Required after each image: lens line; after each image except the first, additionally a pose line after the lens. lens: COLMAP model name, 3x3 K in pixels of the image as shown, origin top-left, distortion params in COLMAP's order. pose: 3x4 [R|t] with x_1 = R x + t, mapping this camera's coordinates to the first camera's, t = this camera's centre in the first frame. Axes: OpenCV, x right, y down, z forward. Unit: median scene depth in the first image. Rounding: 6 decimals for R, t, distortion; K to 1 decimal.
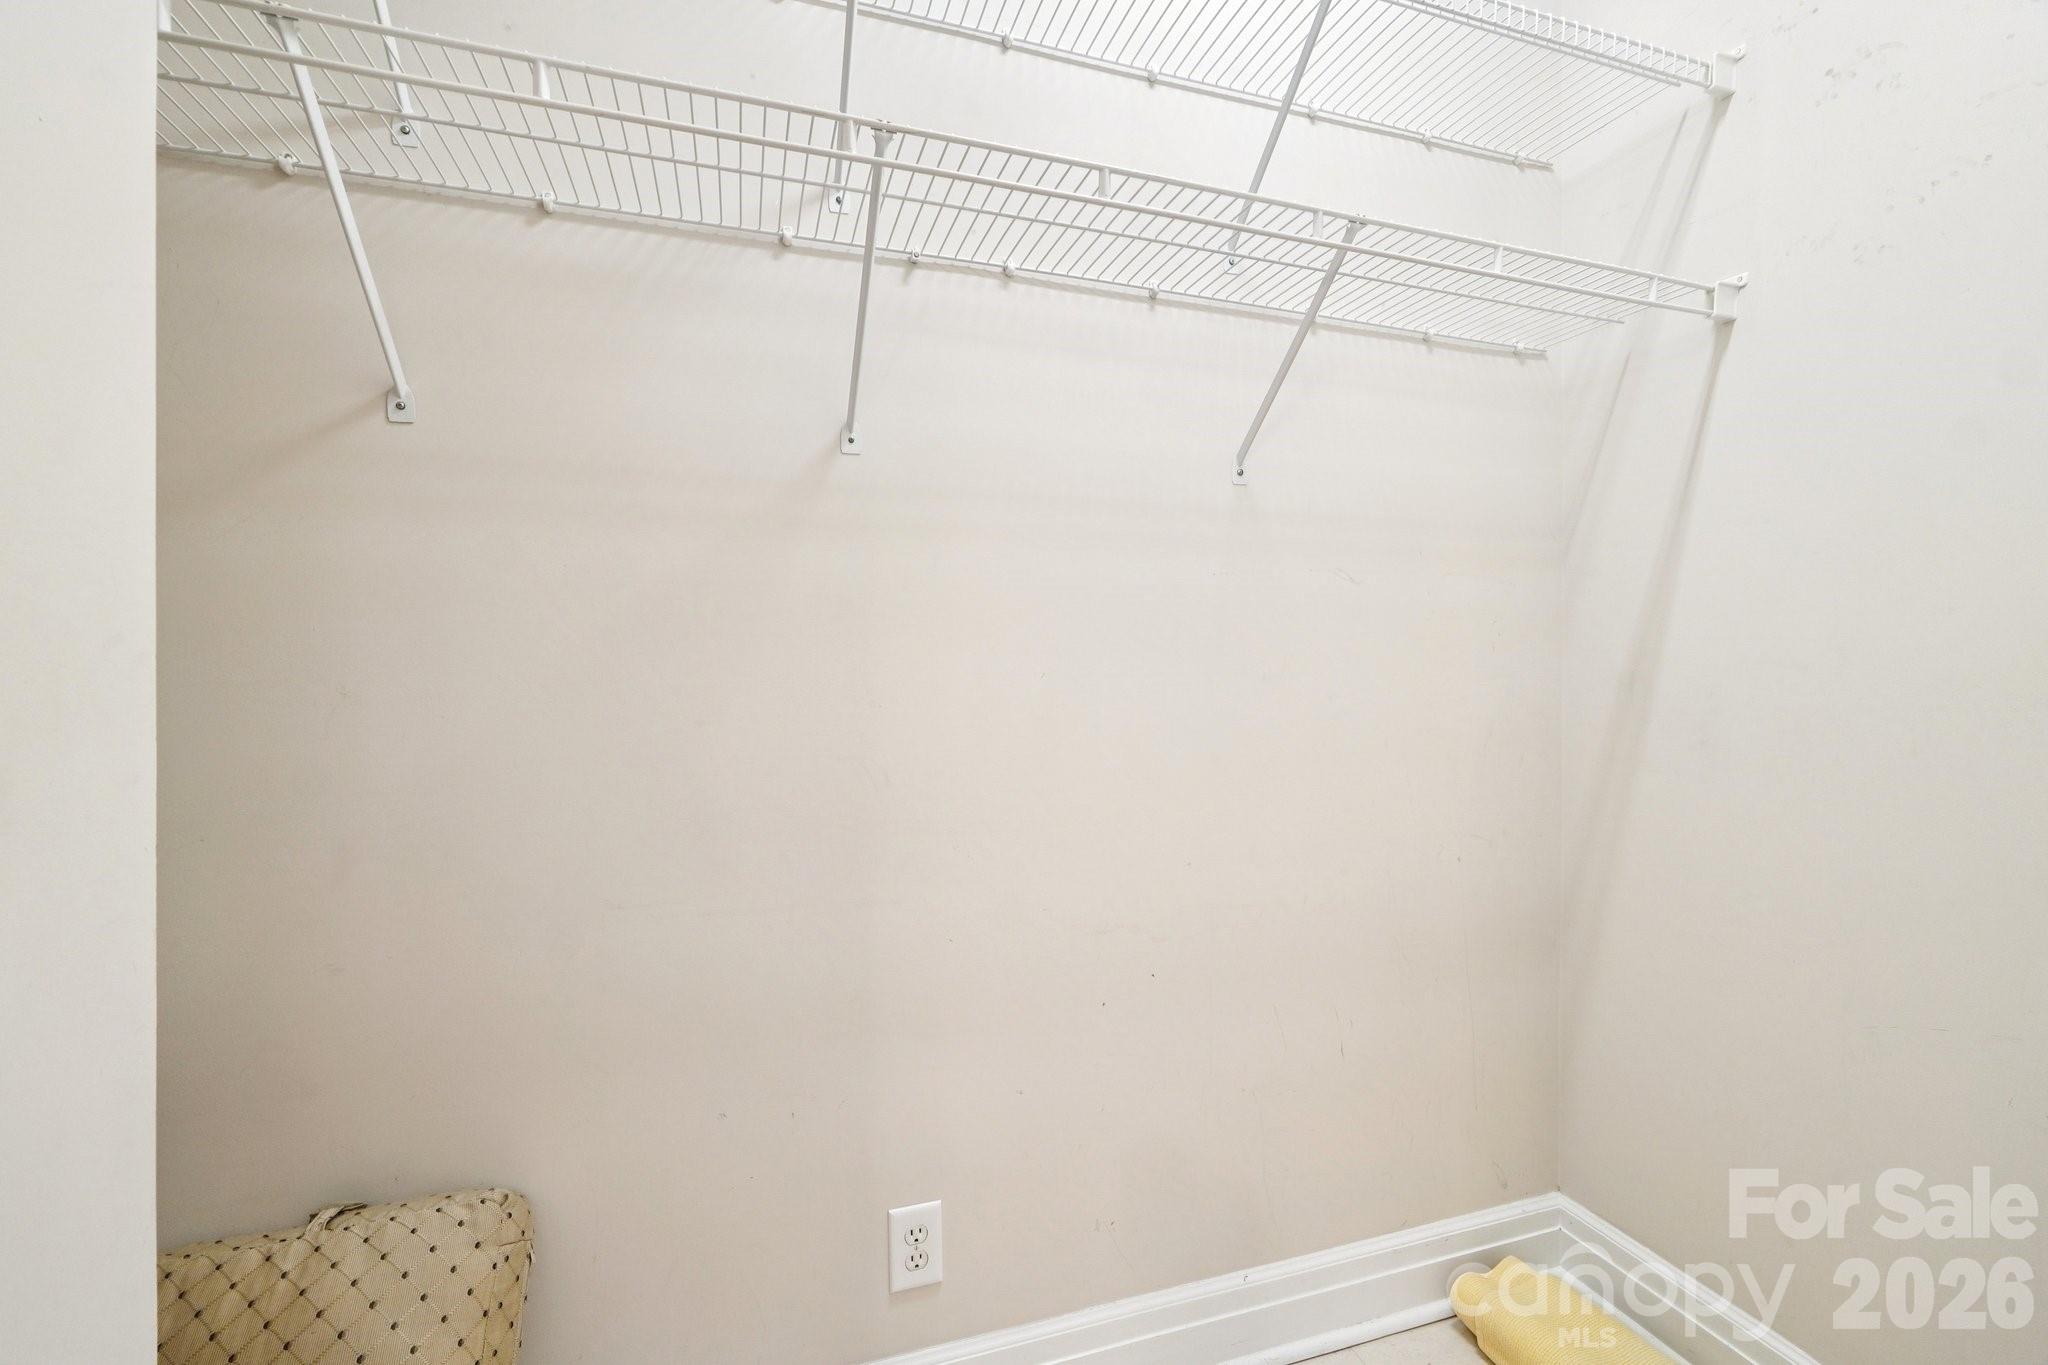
lens RADIAL K [[867.6, 0, 1026.5], [0, 867.6, 675.7], [0, 0, 1]] dist [-0.014358, 0.004262]
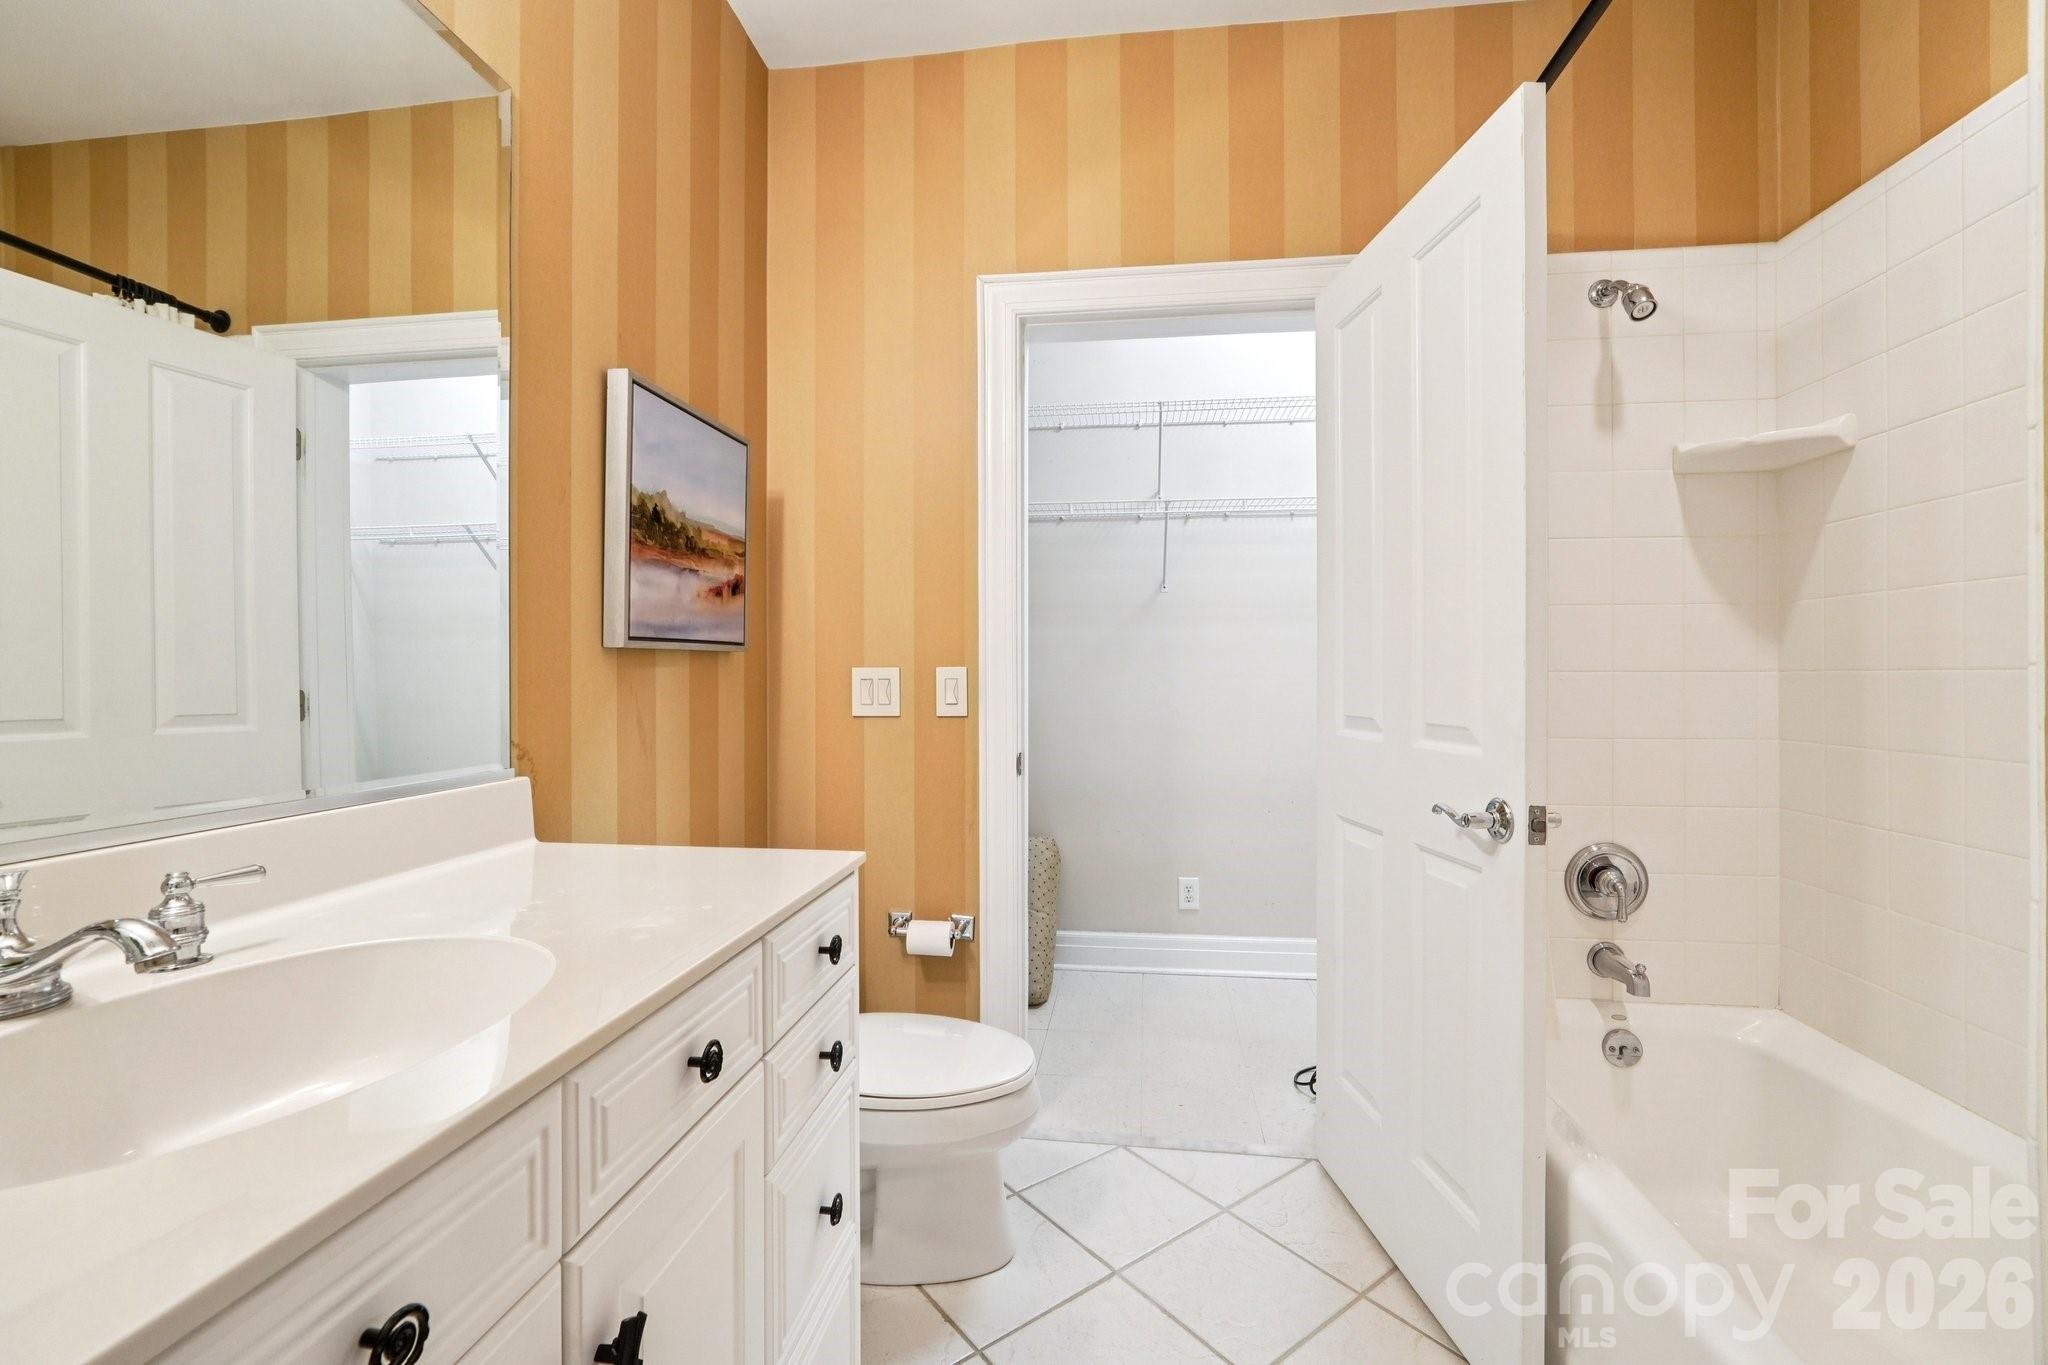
lens RADIAL K [[867.6, 0, 1026.0], [0, 867.6, 678.1], [0, 0, 1]] dist [-0.014358, 0.004262]
pose [[0.904190, -0.000765, -0.427129, 0.550842], [-0.000084, 0.999998, -0.001970, 0.014632], [0.427130, 0.001817, 0.904188, -1.592801]]
